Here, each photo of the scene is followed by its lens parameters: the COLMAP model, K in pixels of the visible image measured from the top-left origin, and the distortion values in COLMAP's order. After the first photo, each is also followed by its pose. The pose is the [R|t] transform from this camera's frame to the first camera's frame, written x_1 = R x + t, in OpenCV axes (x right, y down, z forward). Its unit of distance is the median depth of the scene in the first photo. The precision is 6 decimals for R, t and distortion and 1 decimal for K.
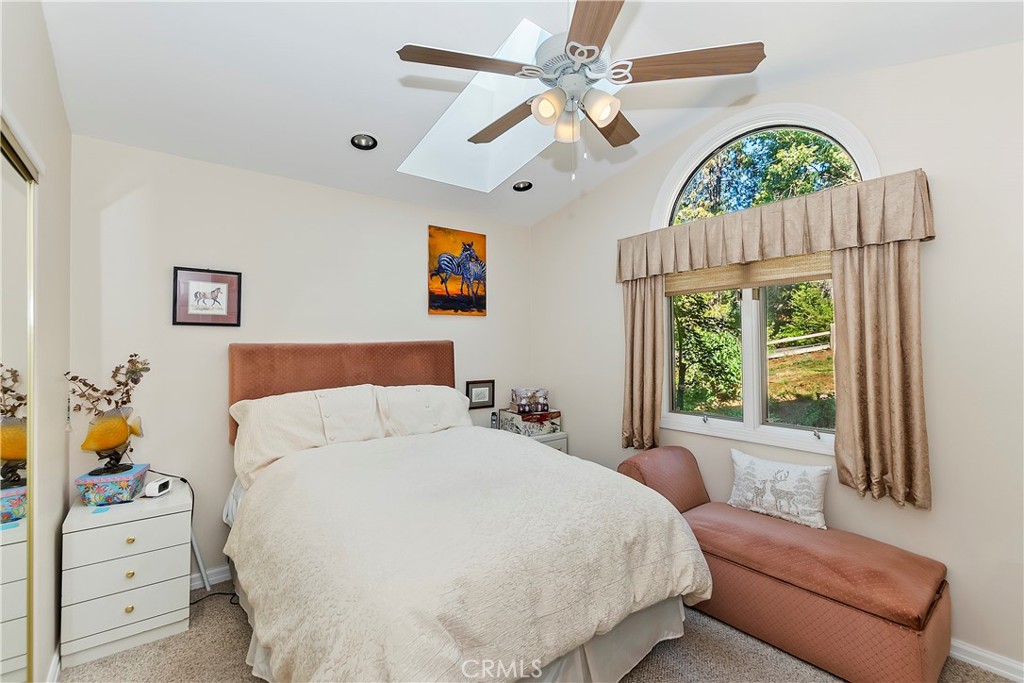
lens RADIAL K [[456.7, 0, 507.5], [0, 456.7, 341.2], [0, 0, 1]] dist [0.000141, -0.000032]
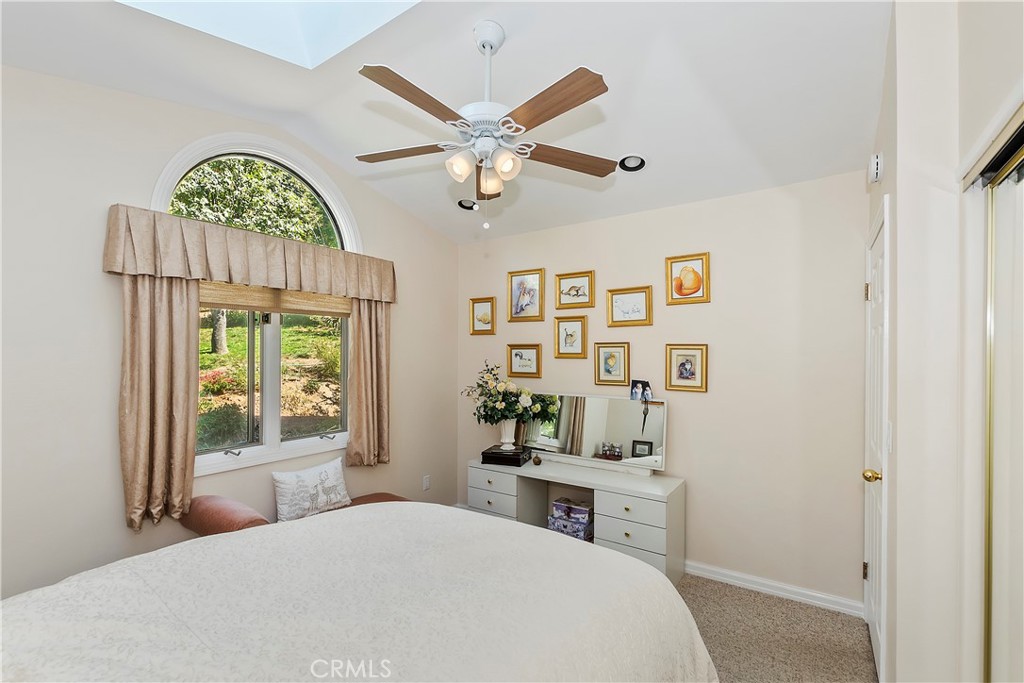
lens RADIAL K [[450.7, 0, 511.5], [0, 450.7, 363.2], [0, 0, 1]] dist [-0.000059, -0.000018]
pose [[-0.301048, -0.004094, 0.953600, -0.651857], [-0.006687, 0.999975, 0.002183, -0.007969], [-0.953585, -0.005720, -0.301068, 0.856326]]
